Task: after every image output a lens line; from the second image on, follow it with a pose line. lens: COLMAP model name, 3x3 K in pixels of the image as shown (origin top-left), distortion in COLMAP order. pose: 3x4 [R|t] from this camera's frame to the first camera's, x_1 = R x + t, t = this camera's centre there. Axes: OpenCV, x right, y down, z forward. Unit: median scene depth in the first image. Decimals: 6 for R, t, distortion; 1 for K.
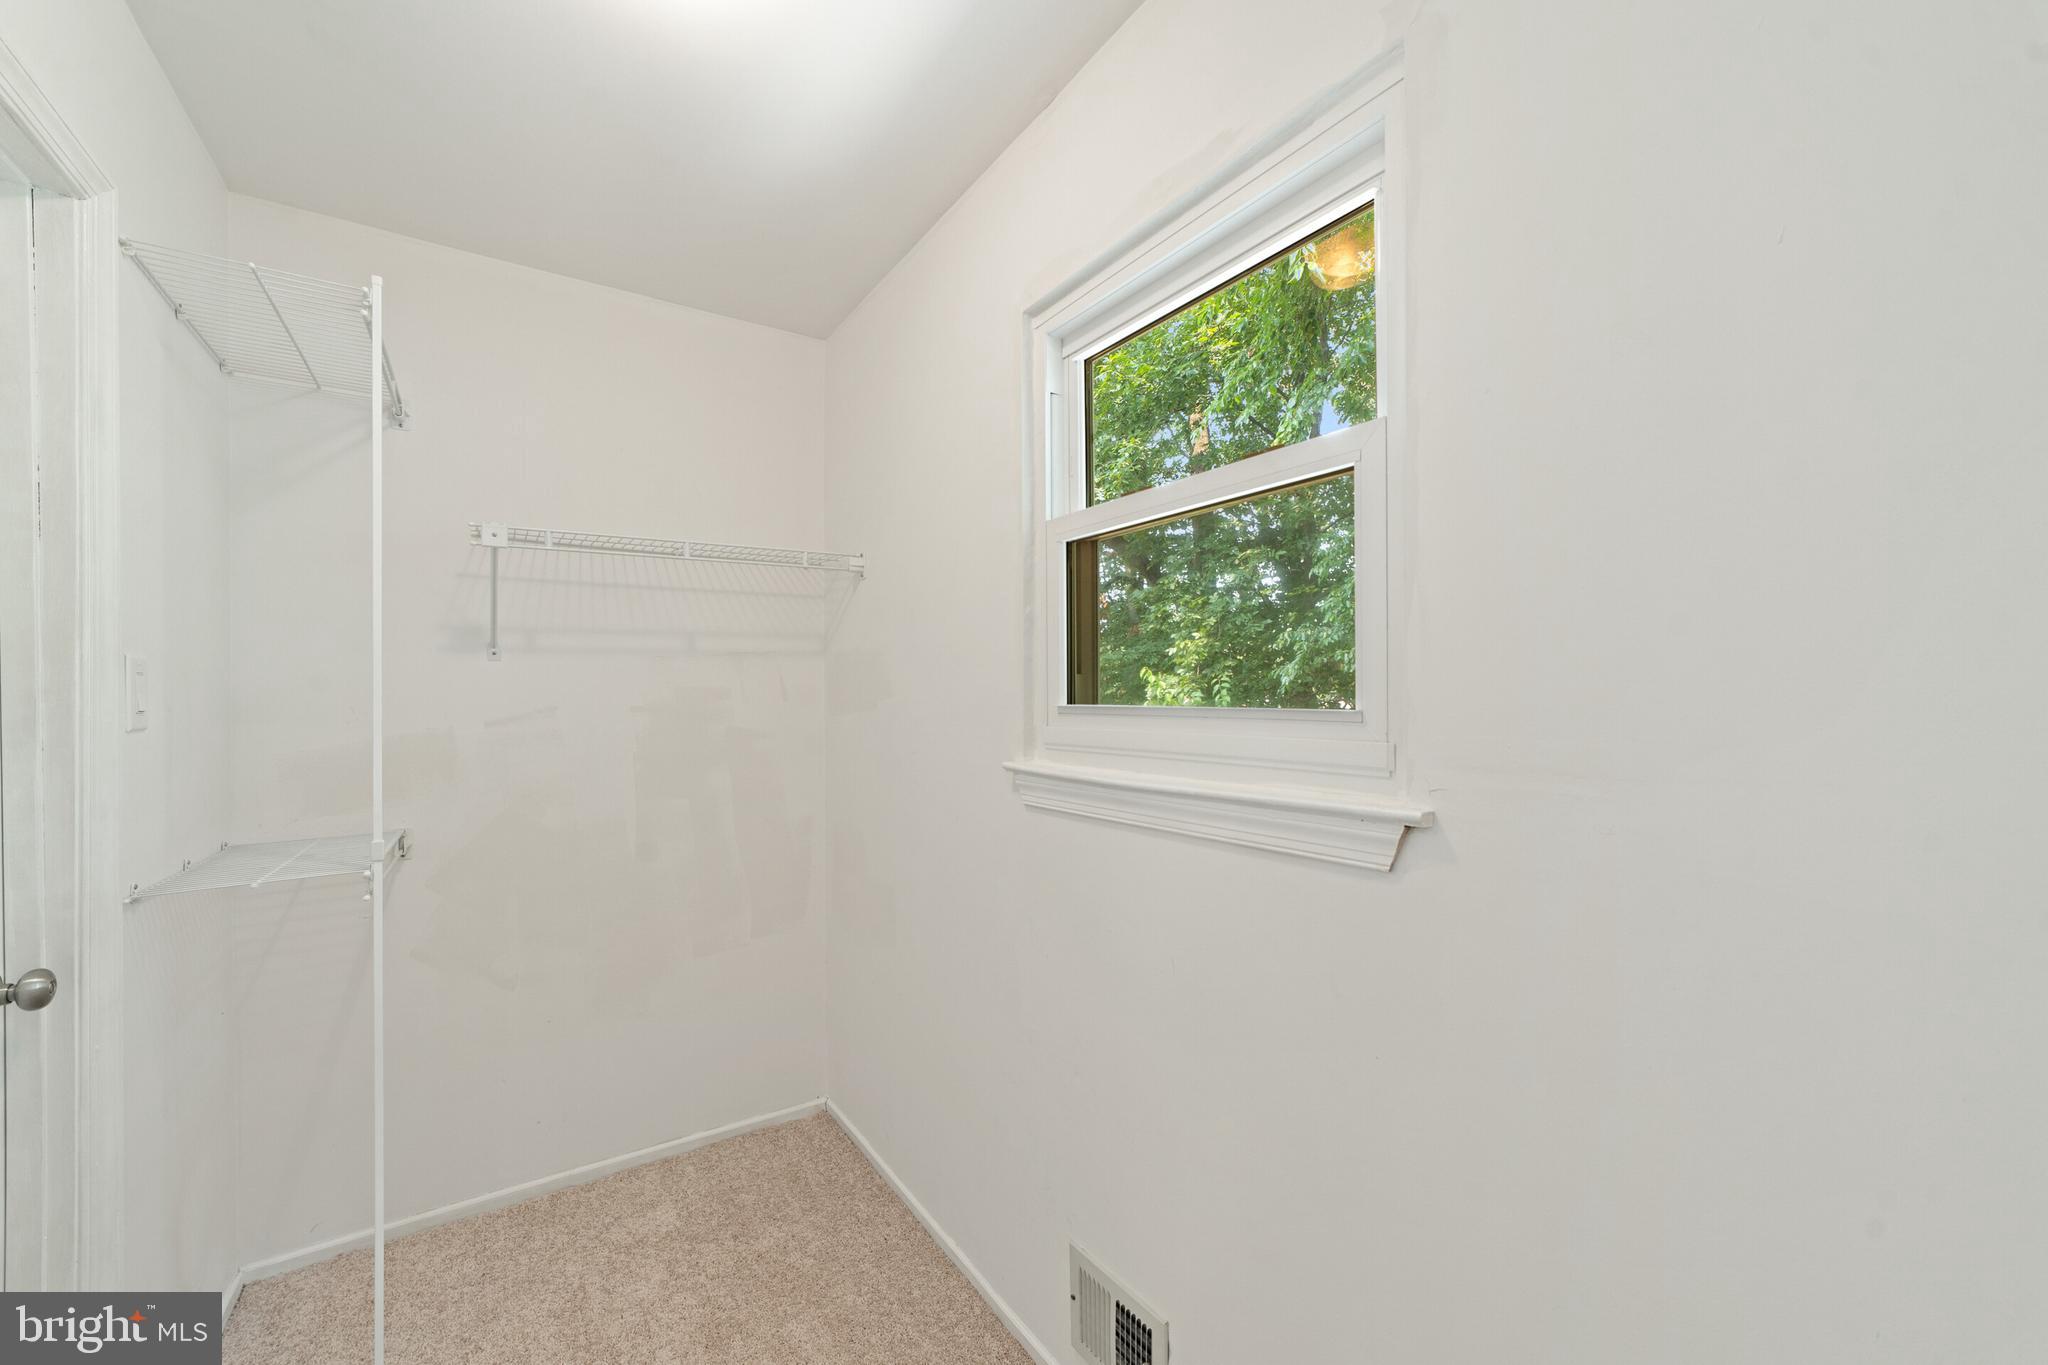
lens RADIAL K [[797.4, 0, 1014.2], [0, 797.4, 691.9], [0, 0, 1]] dist [-0.003217, 0.000102]
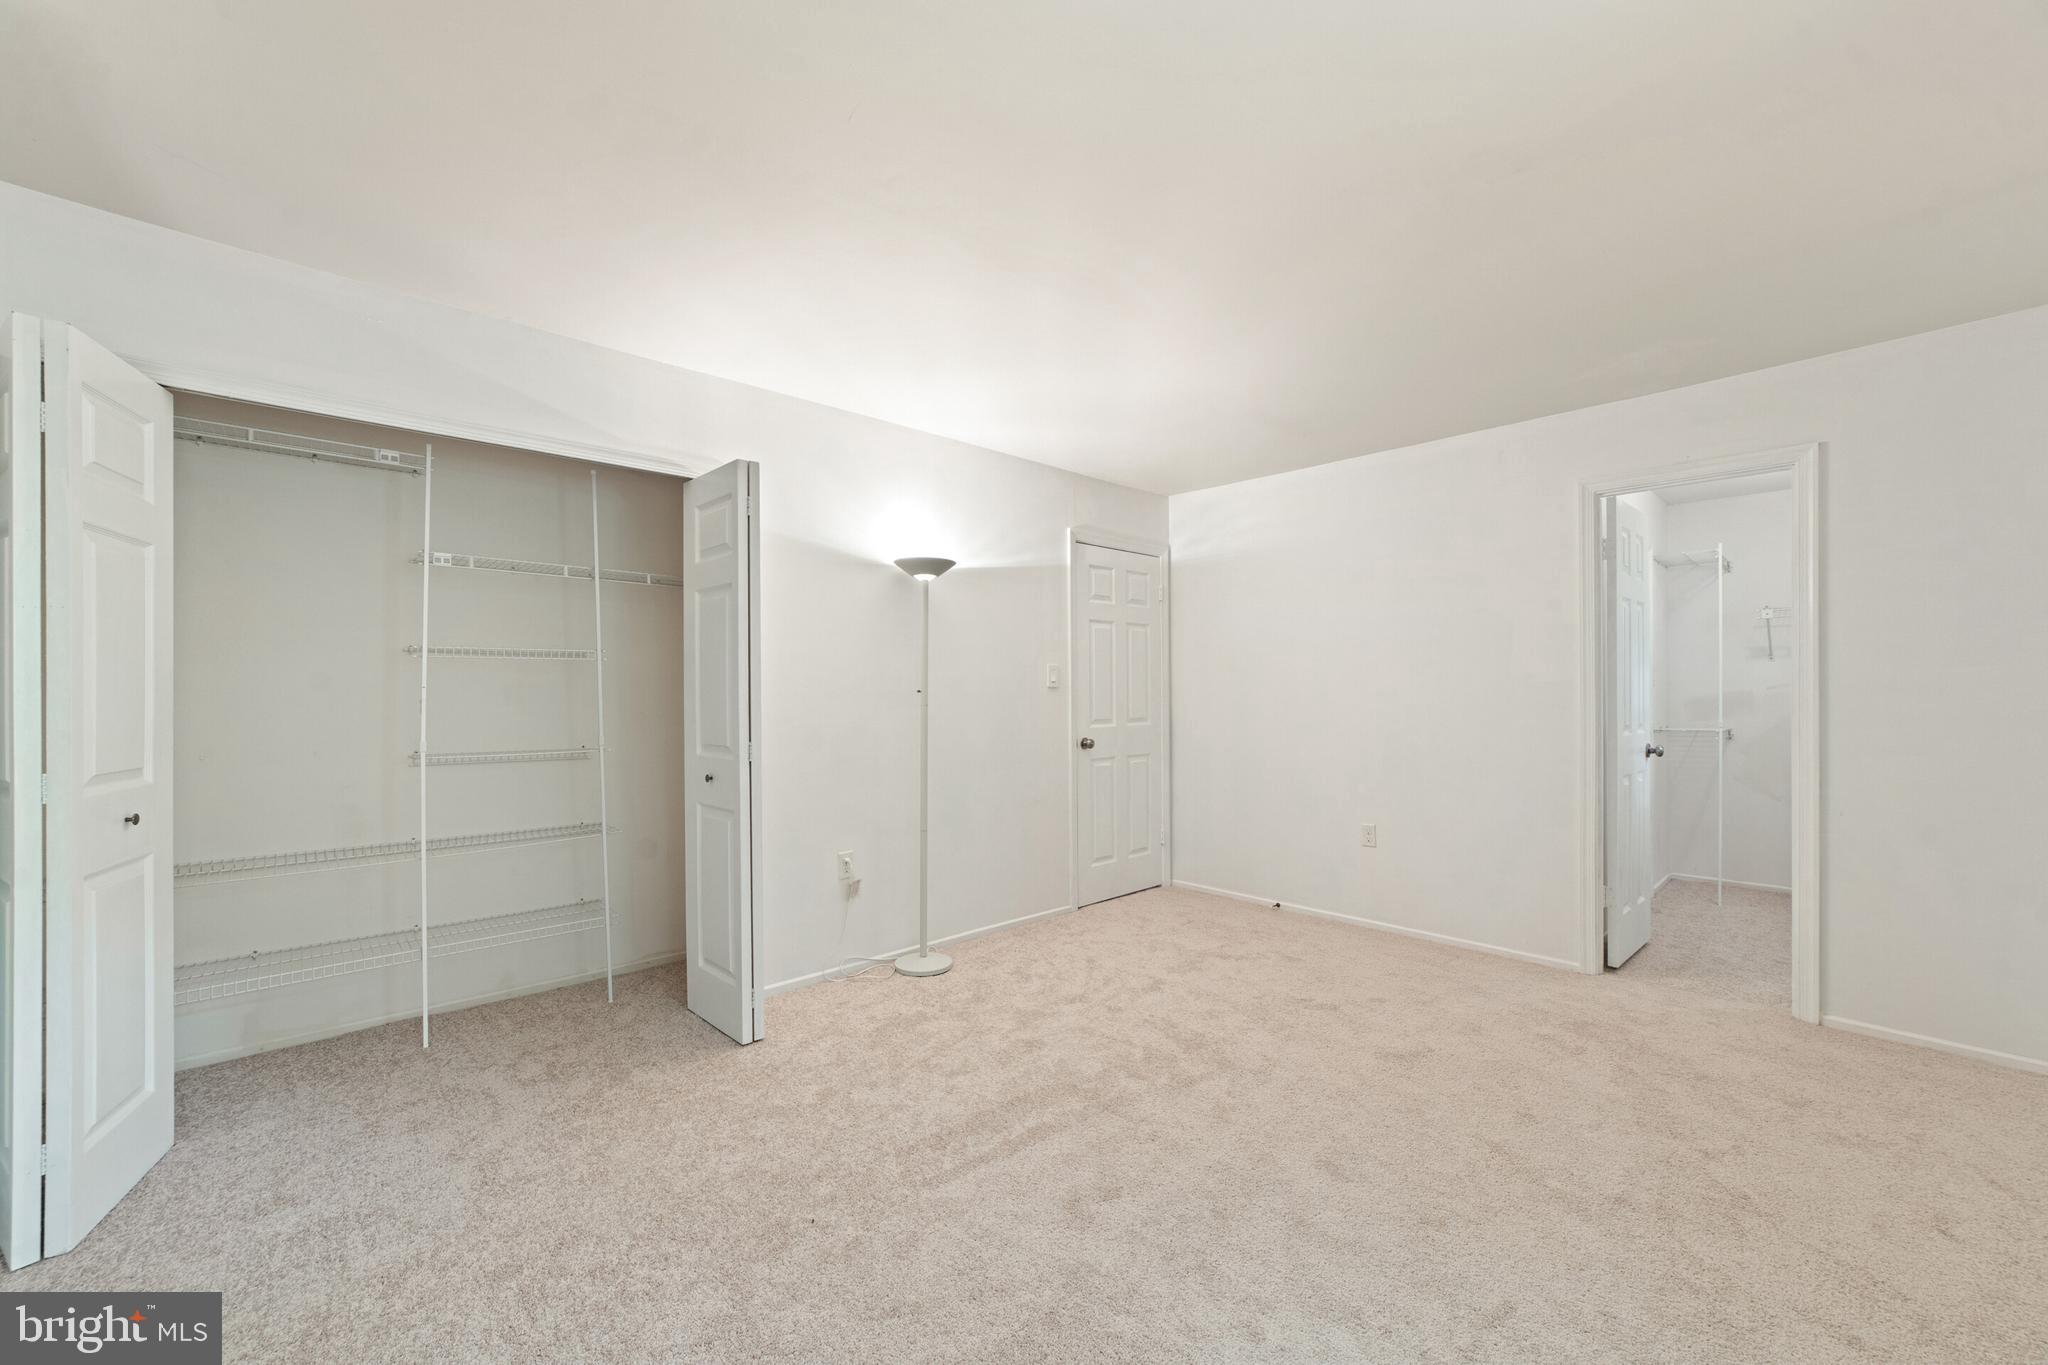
lens RADIAL K [[797.4, 0, 1014.2], [0, 797.4, 691.9], [0, 0, 1]] dist [-0.003217, 0.000102]
pose [[0.169313, 0.005415, -0.985548, 1.382861], [0.002819, 0.999978, 0.005978, 0.033667], [0.985558, -0.003790, 0.169294, -1.728492]]
